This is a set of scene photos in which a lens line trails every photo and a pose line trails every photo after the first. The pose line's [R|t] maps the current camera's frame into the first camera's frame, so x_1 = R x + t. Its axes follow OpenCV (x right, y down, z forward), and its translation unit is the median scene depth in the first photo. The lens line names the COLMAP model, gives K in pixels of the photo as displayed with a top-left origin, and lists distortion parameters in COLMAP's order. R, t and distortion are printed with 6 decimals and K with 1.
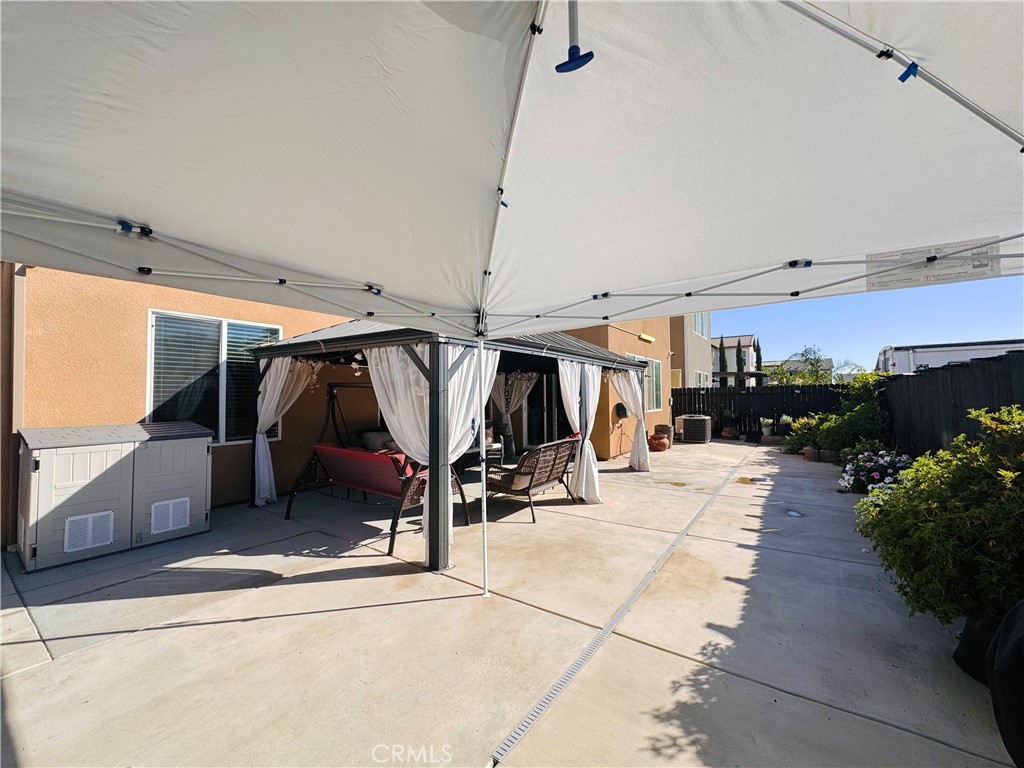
lens RADIAL K [[408.5, 0, 513.3], [0, 408.5, 376.9], [0, 0, 1]] dist [-0.001888, -0.000189]
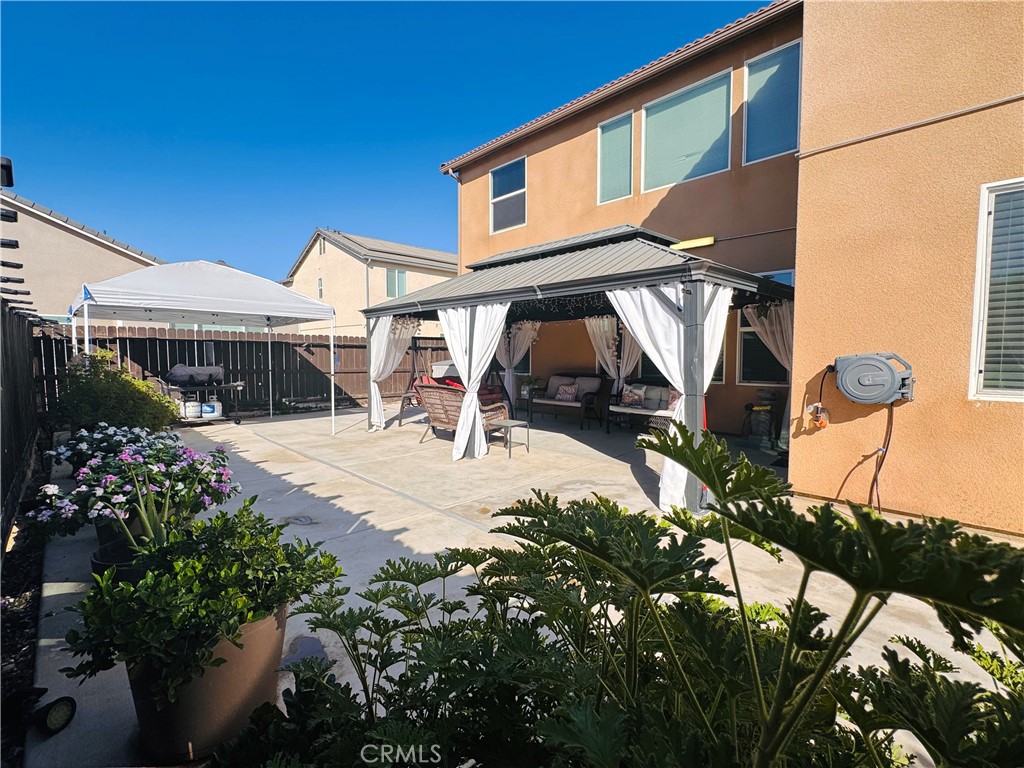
lens RADIAL K [[461.5, 0, 511.1], [0, 461.5, 381.2], [0, 0, 1]] dist [-0.004756, 0.002449]
pose [[-0.188114, 0.066549, -0.979890, 1.515154], [0.046392, 0.997190, 0.058818, 0.096642], [0.981051, -0.034395, -0.190673, 1.682111]]
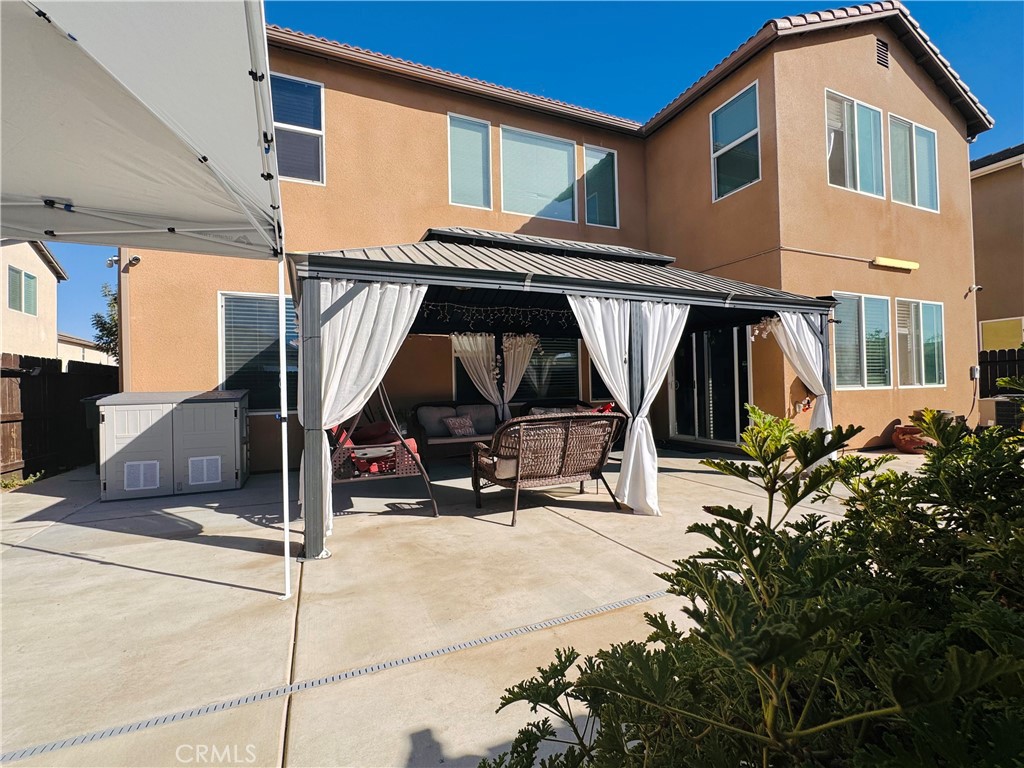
lens RADIAL K [[461.5, 0, 511.2], [0, 461.5, 380.3], [0, 0, 1]] dist [-0.004756, 0.002449]
pose [[0.853167, -0.020761, -0.521225, 0.508693], [0.039662, 0.998897, 0.025135, 0.088375], [0.520129, -0.042117, 0.853049, 0.345730]]
